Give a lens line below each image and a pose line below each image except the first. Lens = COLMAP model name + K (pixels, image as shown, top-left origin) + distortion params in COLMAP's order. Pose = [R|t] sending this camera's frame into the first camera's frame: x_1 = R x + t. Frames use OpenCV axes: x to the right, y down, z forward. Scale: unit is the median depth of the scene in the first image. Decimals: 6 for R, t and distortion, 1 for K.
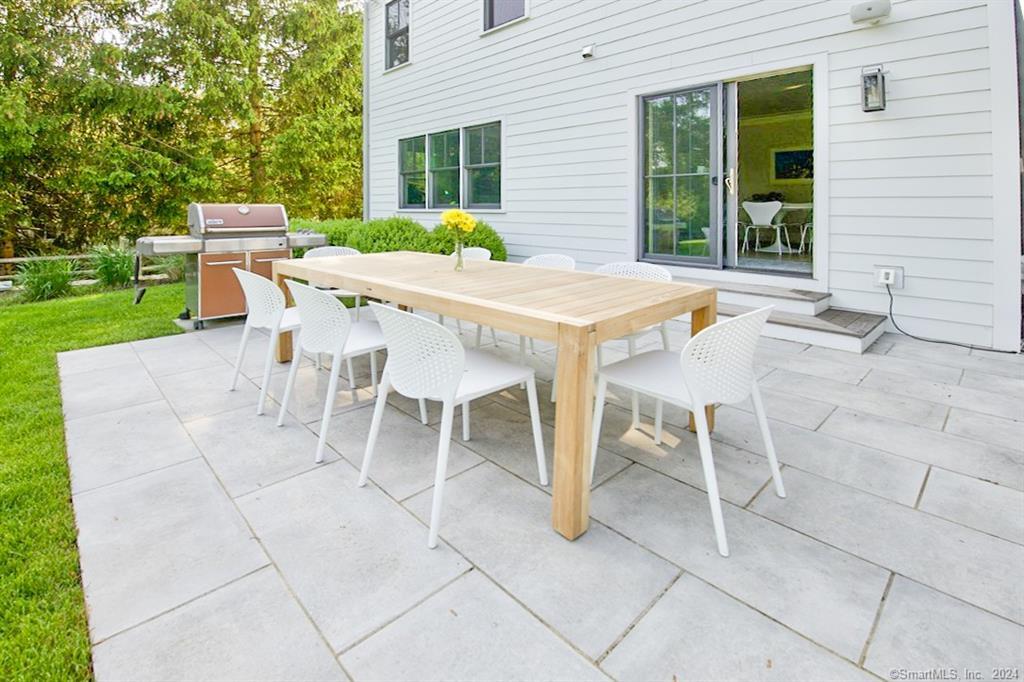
lens RADIAL K [[492.4, 0, 512.0], [0, 492.4, 341.0], [0, 0, 1]] dist [-0.001747, -0.000215]
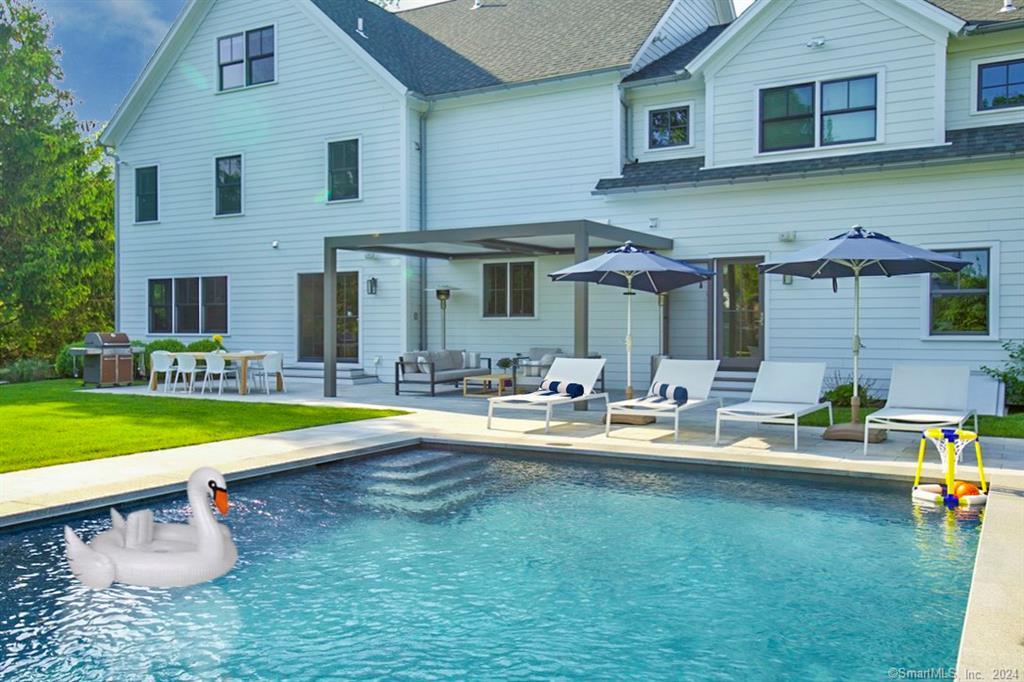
lens RADIAL K [[868.8, 0, 512.0], [0, 868.8, 341.0], [0, 0, 1]] dist [-0.066651, 0.000311]
pose [[0.971234, -0.022163, 0.237094, 0.163097], [0.077637, 0.970727, -0.227291, 0.339965], [-0.225116, 0.239160, 0.944524, -1.362144]]
